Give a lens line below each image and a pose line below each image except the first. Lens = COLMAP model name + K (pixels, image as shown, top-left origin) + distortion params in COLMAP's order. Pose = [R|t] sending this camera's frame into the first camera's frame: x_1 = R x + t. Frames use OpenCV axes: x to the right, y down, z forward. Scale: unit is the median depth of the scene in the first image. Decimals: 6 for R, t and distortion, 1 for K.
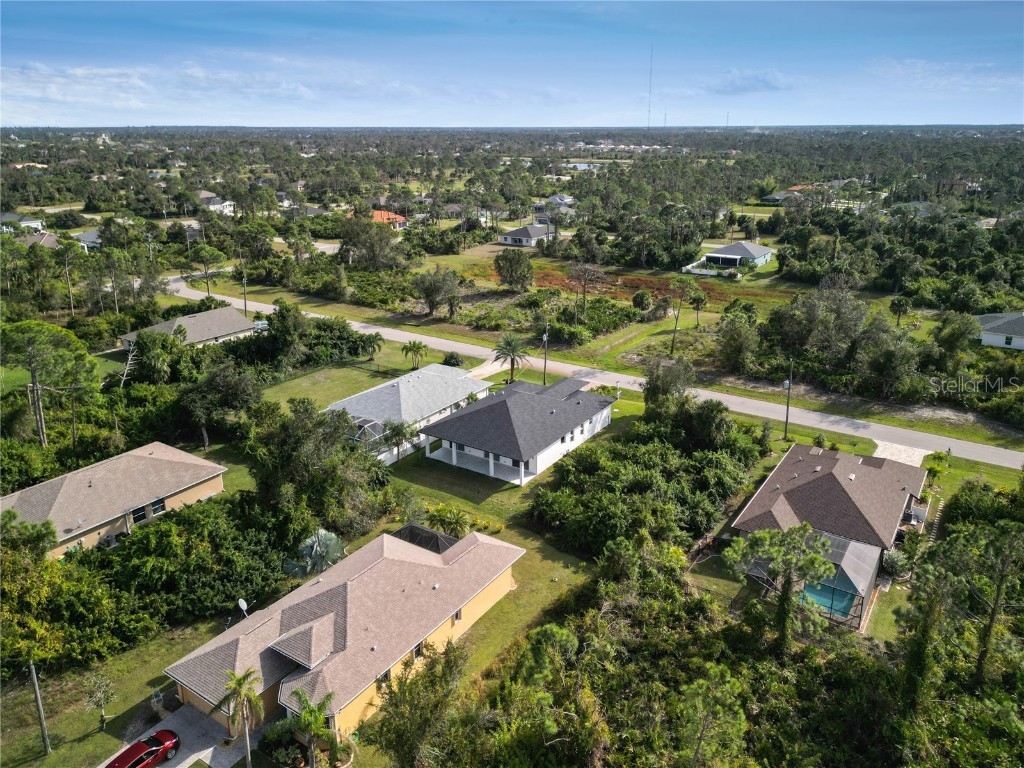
lens RADIAL K [[750.3, 0, 505.5], [0, 750.3, 382.7], [0, 0, 1]] dist [0.077410, -0.078884]
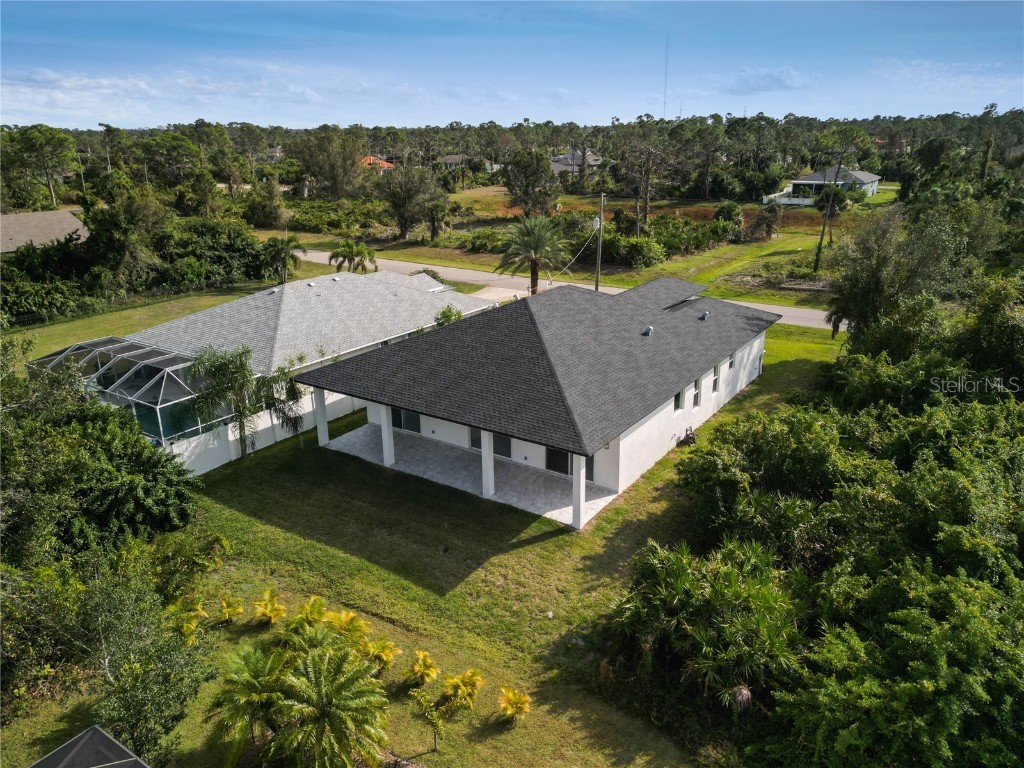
lens RADIAL K [[750.3, 0, 505.5], [0, 750.3, 382.7], [0, 0, 1]] dist [0.077410, -0.078884]
pose [[0.999895, -0.004537, -0.013786, -0.004854], [0.004387, 0.999931, -0.010885, 0.066256], [0.013834, 0.010823, 0.999846, 0.578676]]
